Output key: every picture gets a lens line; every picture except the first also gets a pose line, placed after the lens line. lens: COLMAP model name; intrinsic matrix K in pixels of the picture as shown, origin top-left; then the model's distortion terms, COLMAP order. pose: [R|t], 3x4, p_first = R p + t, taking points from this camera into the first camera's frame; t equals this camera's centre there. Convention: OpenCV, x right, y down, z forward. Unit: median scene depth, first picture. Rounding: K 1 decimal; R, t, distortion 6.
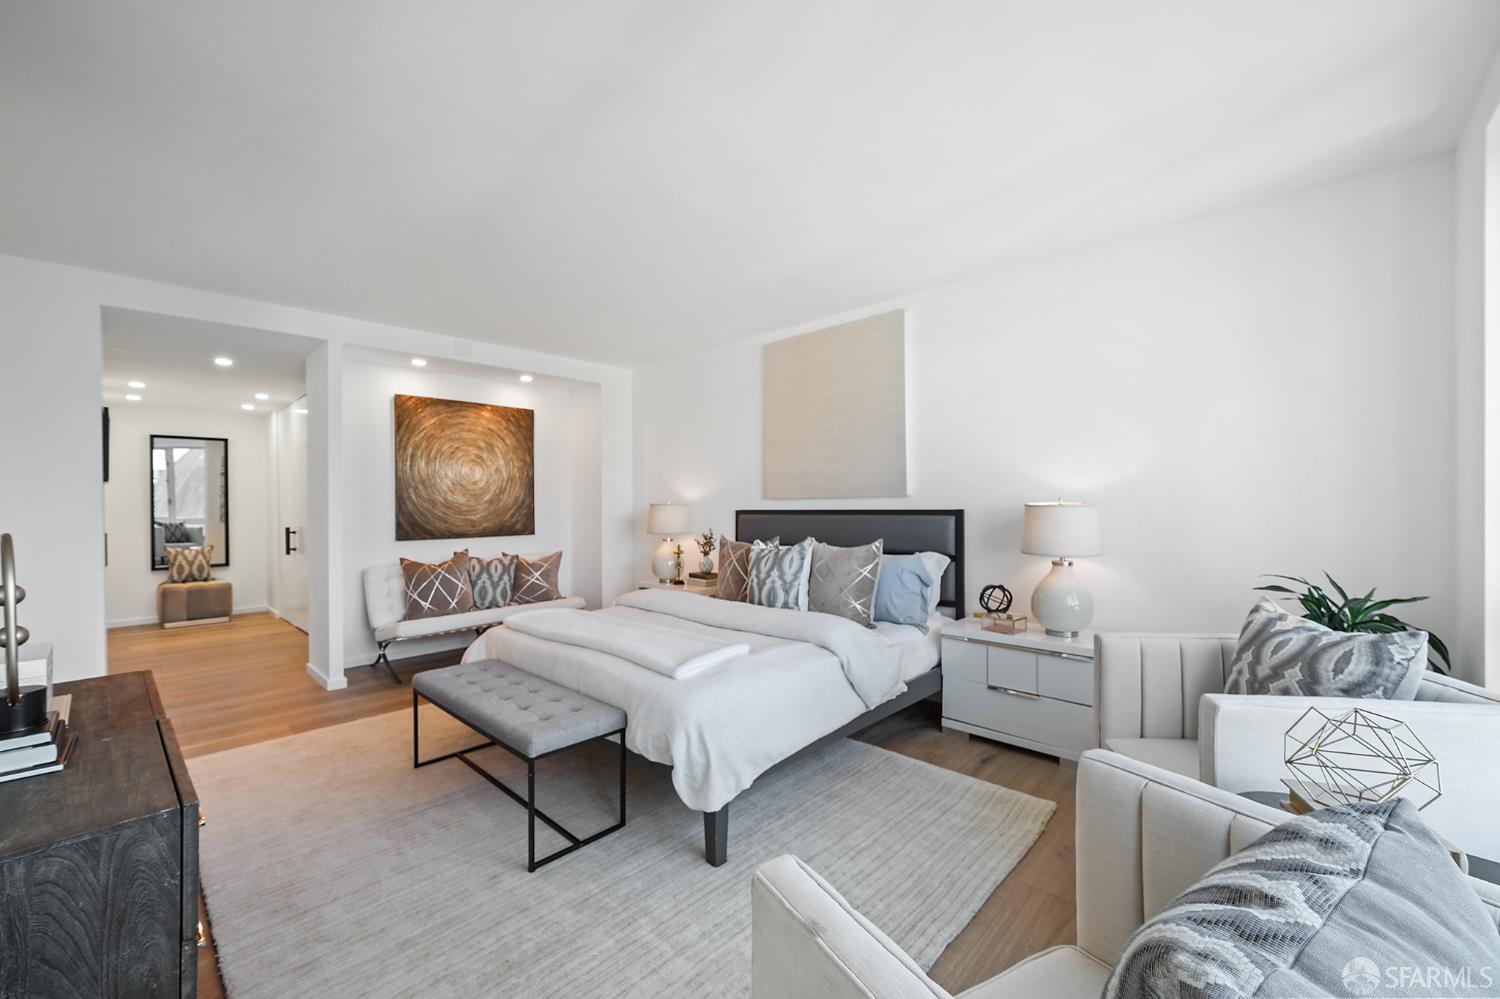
lens RADIAL K [[605.9, 0, 743.2], [0, 605.9, 503.6], [0, 0, 1]] dist [-0.000241, -0.000015]
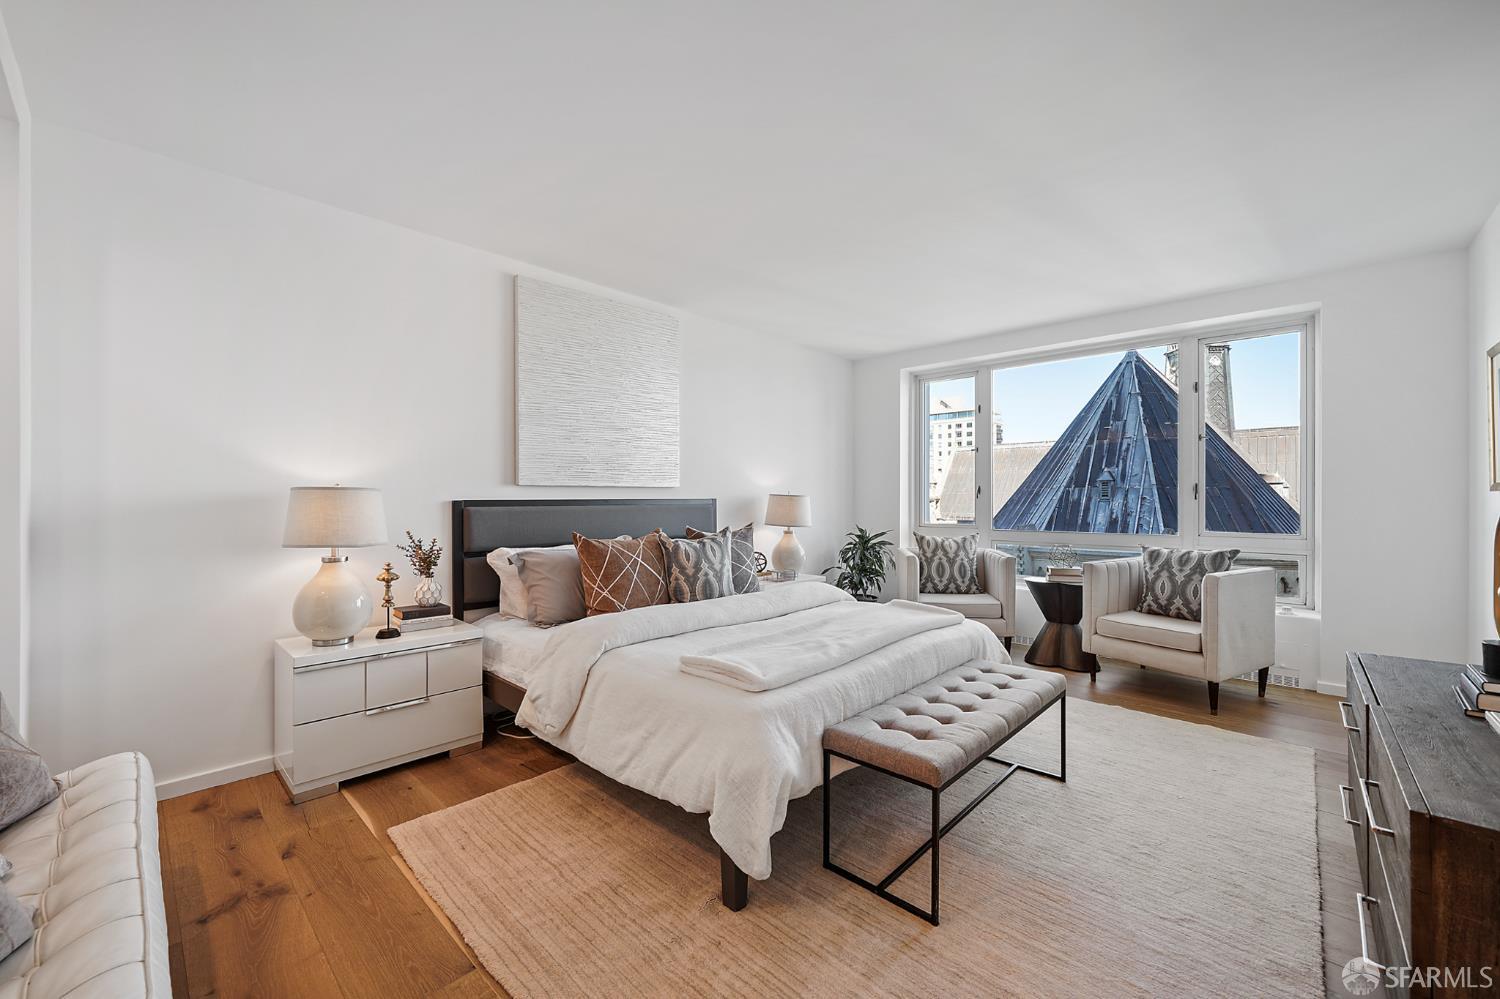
lens RADIAL K [[605.9, 0, 743.2], [0, 605.9, 503.6], [0, 0, 1]] dist [-0.000241, -0.000015]
pose [[-0.030649, 0.000559, 0.999530, -1.755127], [-0.000711, 1.000000, -0.000581, 0.040262], [-0.999530, -0.000728, -0.030648, 1.915149]]
